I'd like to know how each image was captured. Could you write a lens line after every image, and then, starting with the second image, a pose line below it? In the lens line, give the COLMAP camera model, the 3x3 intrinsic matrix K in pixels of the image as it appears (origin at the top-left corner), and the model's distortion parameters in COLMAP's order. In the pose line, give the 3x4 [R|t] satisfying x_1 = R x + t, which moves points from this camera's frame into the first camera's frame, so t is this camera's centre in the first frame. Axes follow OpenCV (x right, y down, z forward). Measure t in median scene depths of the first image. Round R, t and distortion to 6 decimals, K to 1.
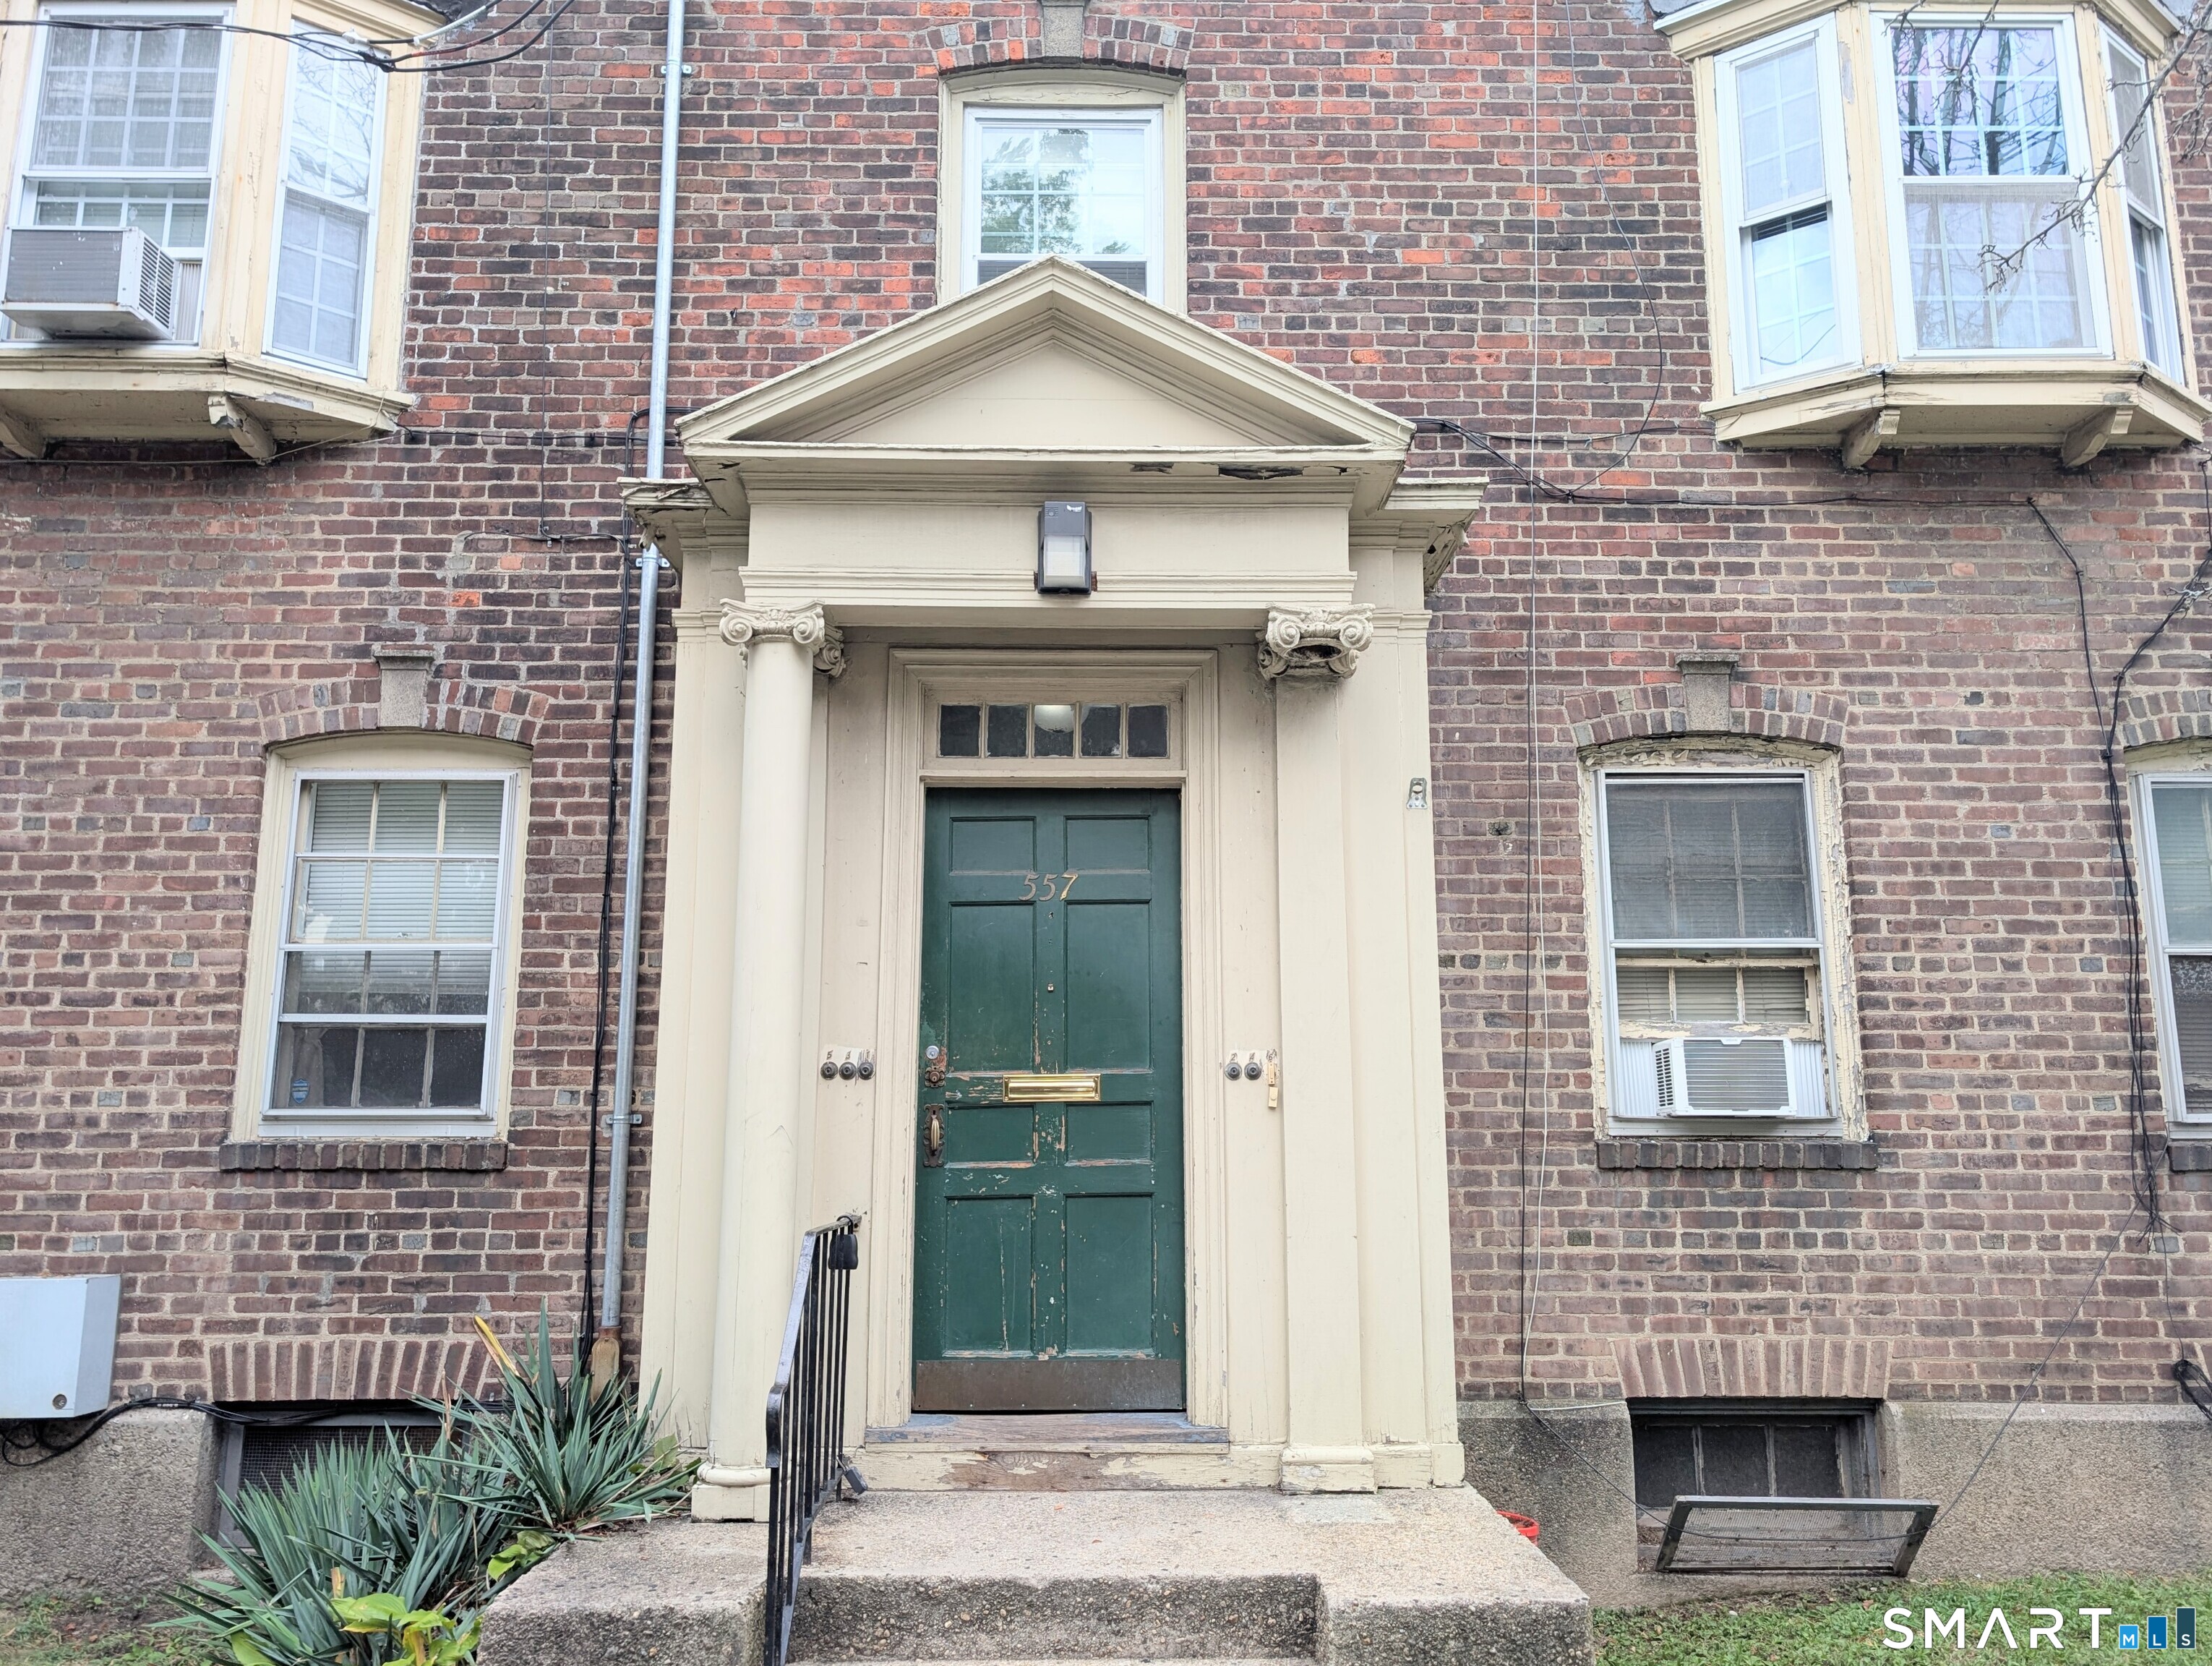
lens RADIAL K [[1590.2, 0, 1113.7], [0, 1590.2, 864.7], [0, 0, 1]] dist [0.025952, -0.020732]
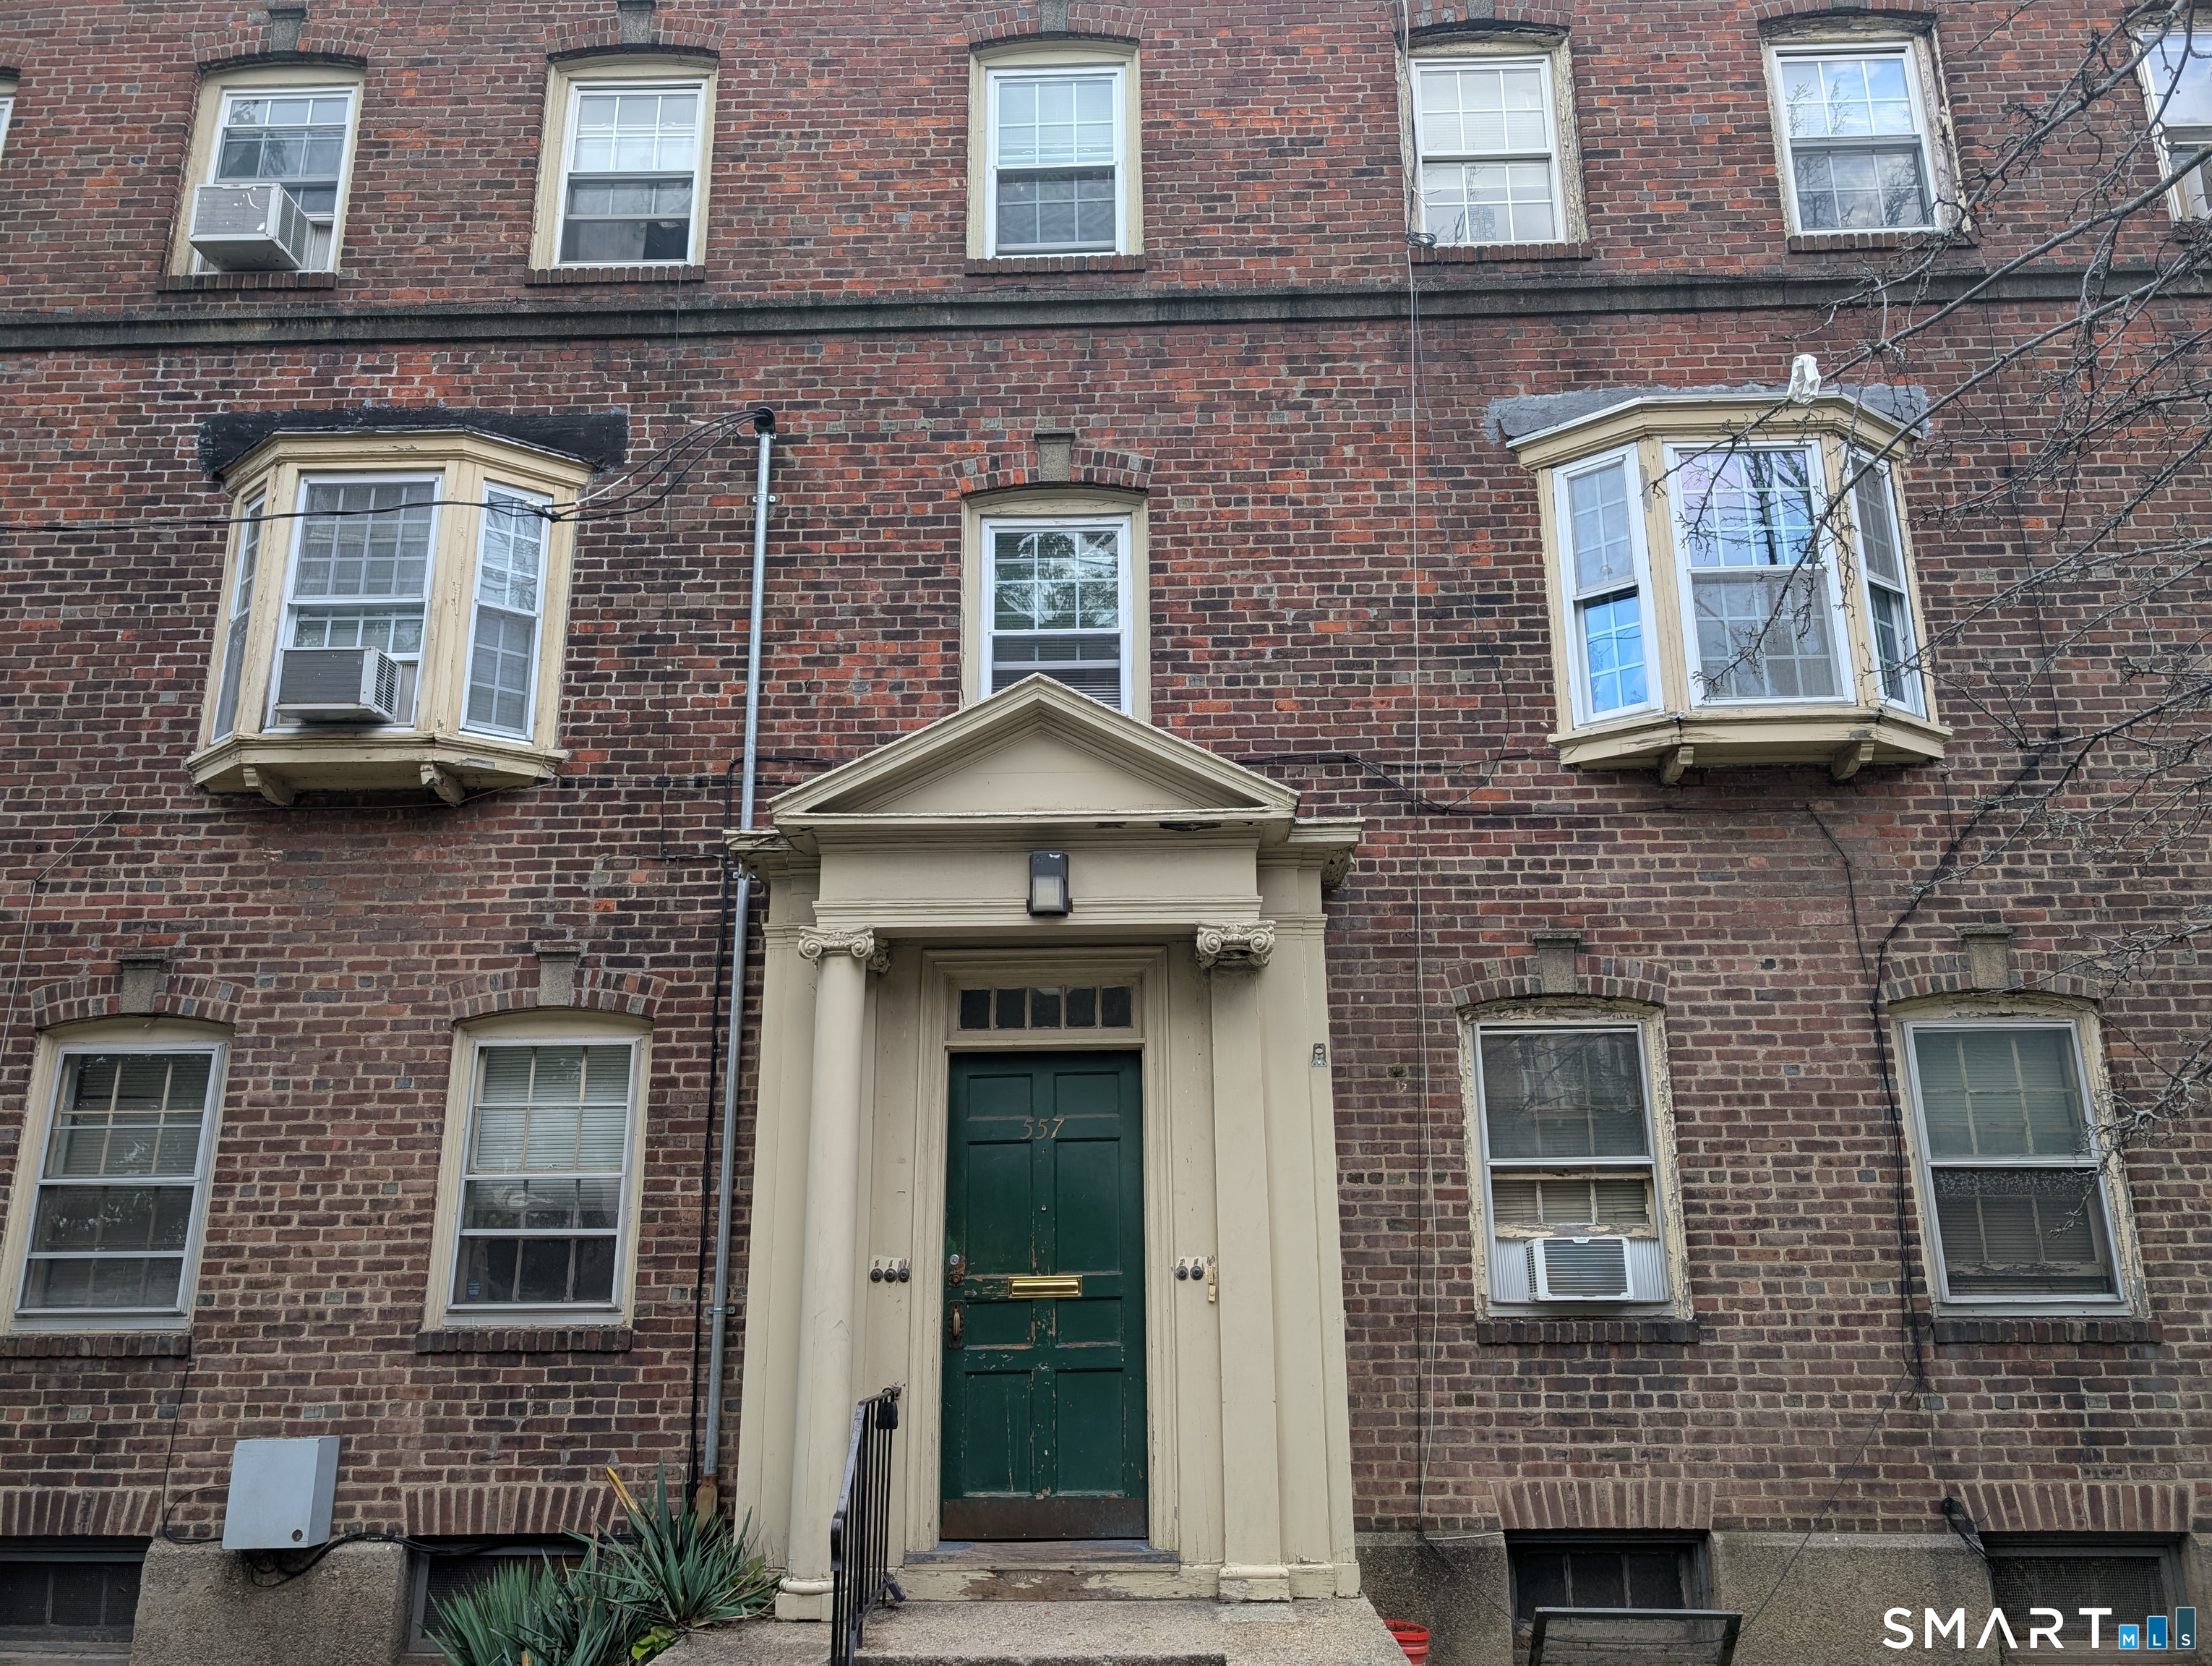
lens RADIAL K [[1590.2, 0, 1110.3], [0, 1590.2, 862.4], [0, 0, 1]] dist [0.025952, -0.020732]
pose [[0.999140, -0.018460, -0.037132, 0.063431], [0.014956, 0.995598, -0.092521, -0.077212], [0.038676, 0.091886, 0.995018, -0.308480]]
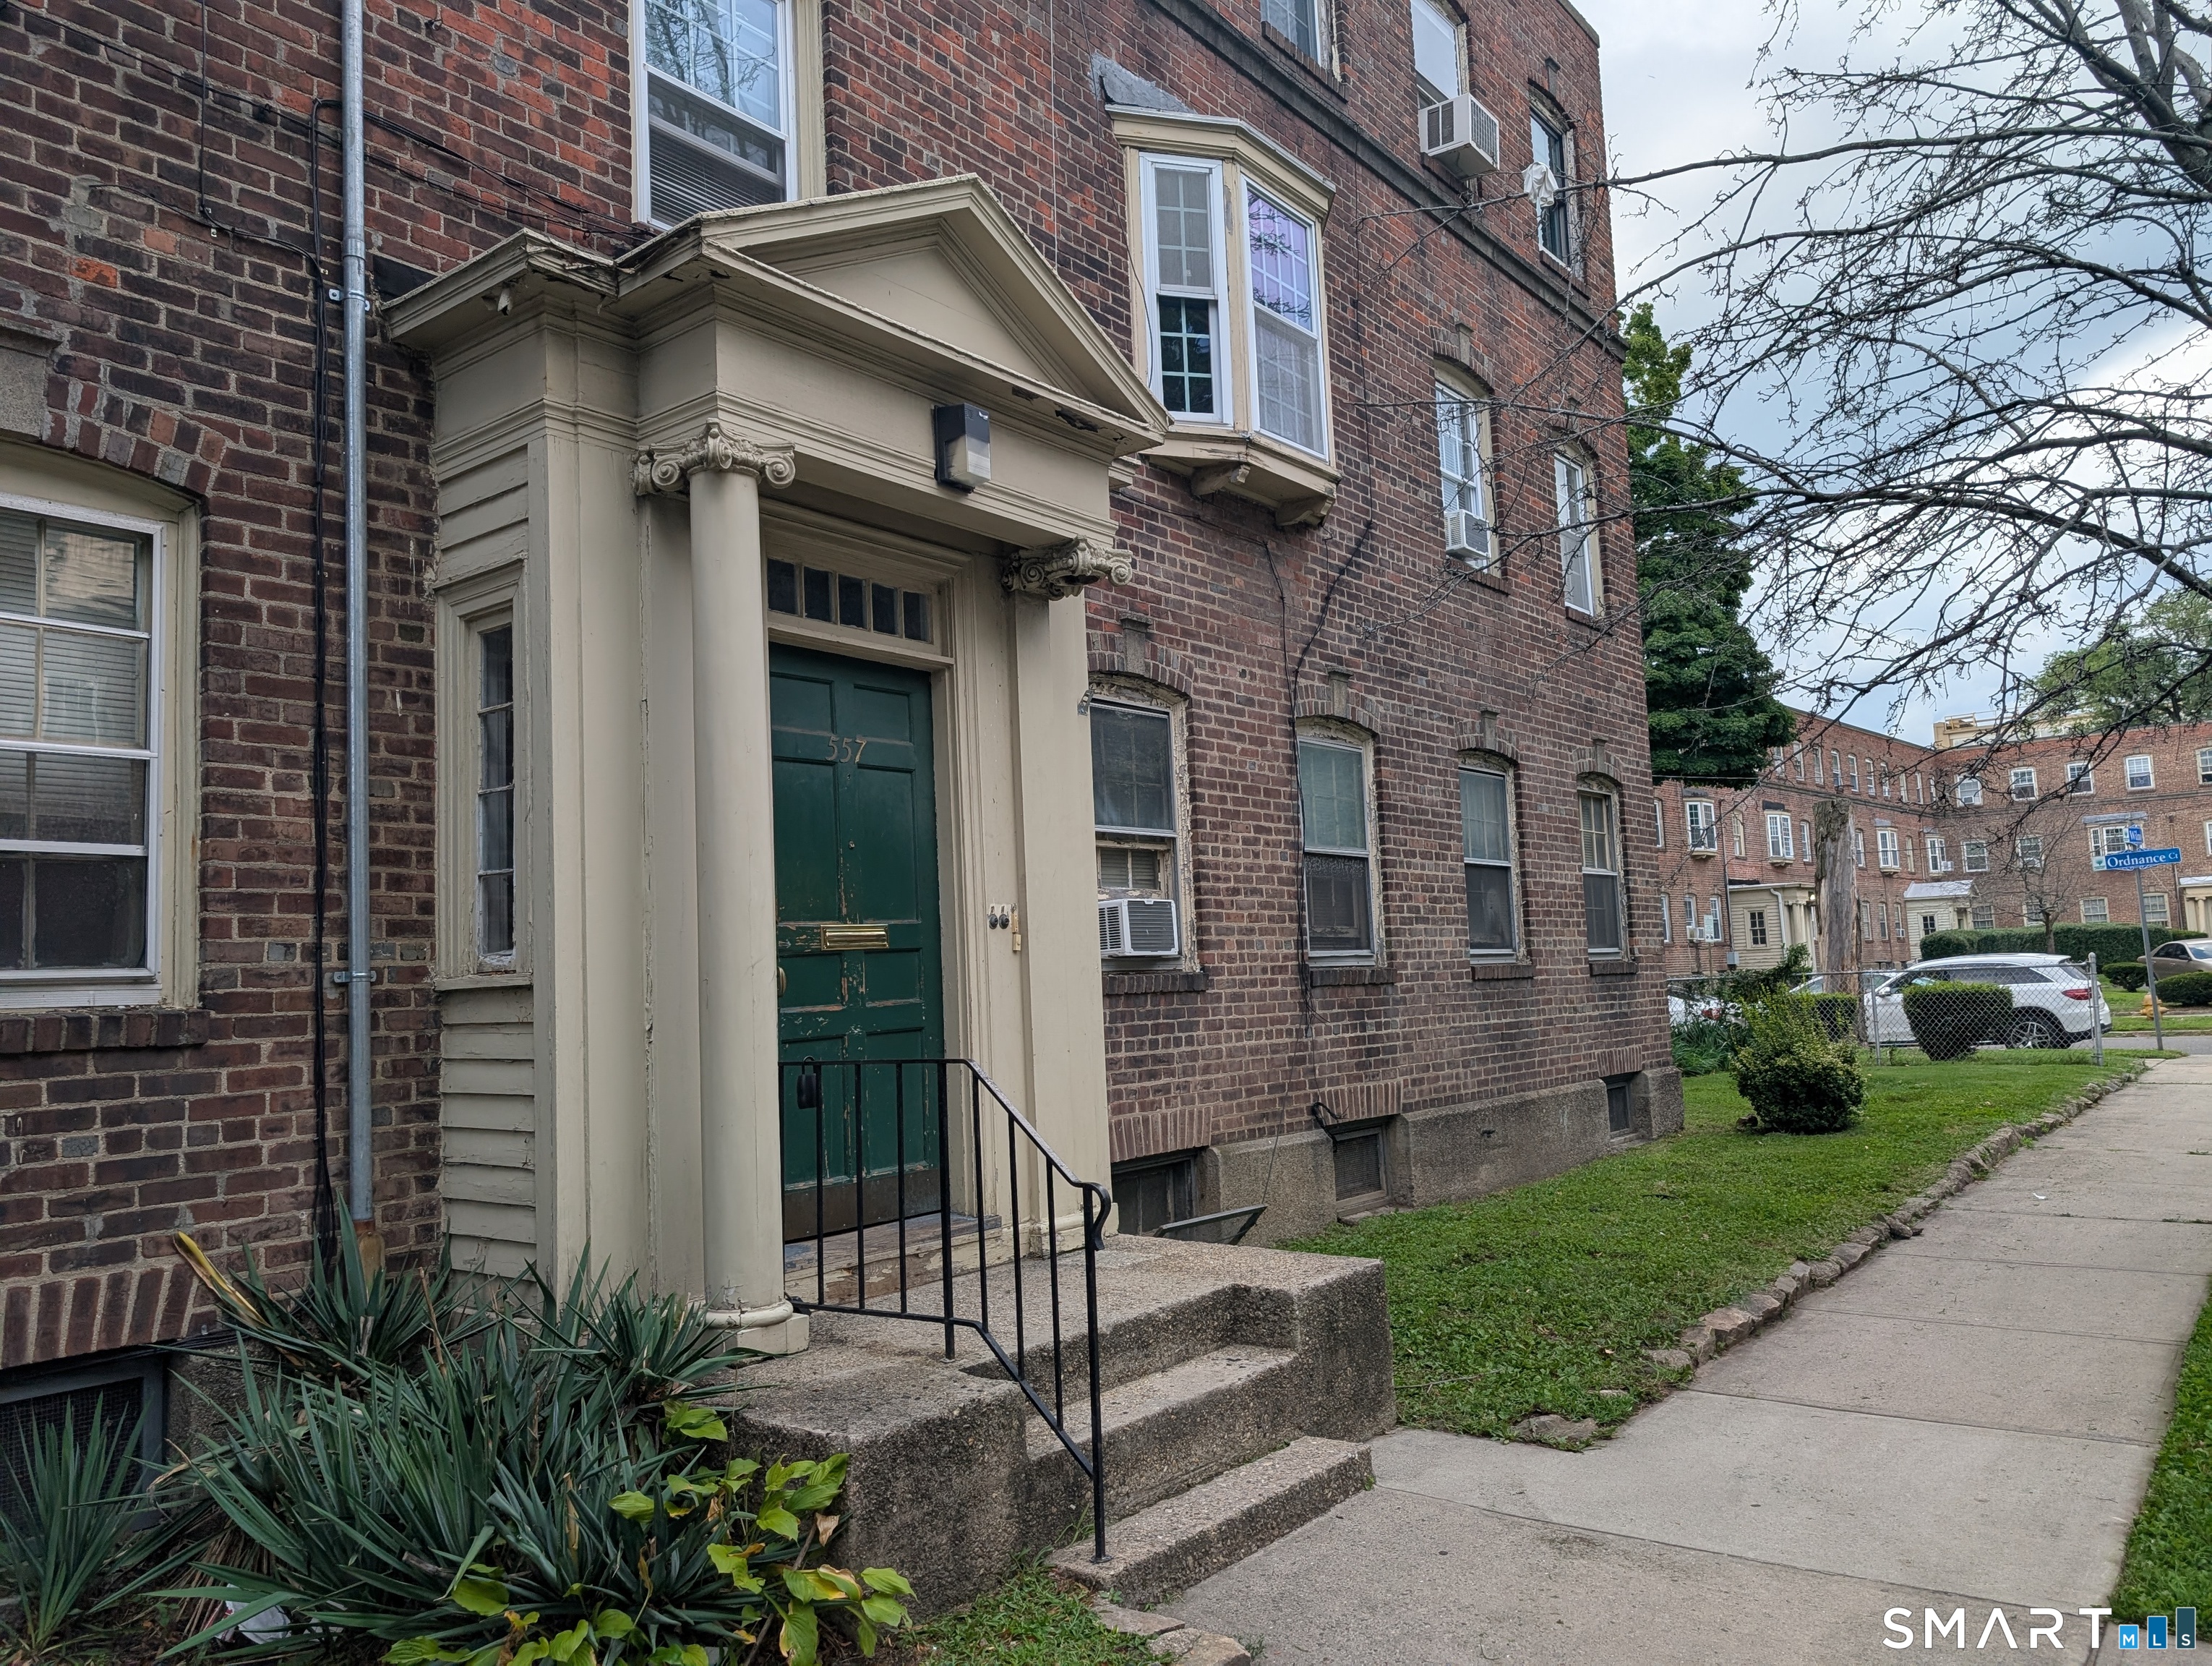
lens RADIAL K [[1590.2, 0, 1078.5], [0, 1590.2, 844.6], [0, 0, 1]] dist [0.025952, -0.020732]
pose [[0.634744, 0.042230, 0.771568, -0.701705], [-0.092679, 0.995458, 0.021760, 0.036614], [-0.767144, -0.085321, 0.635775, 0.180371]]
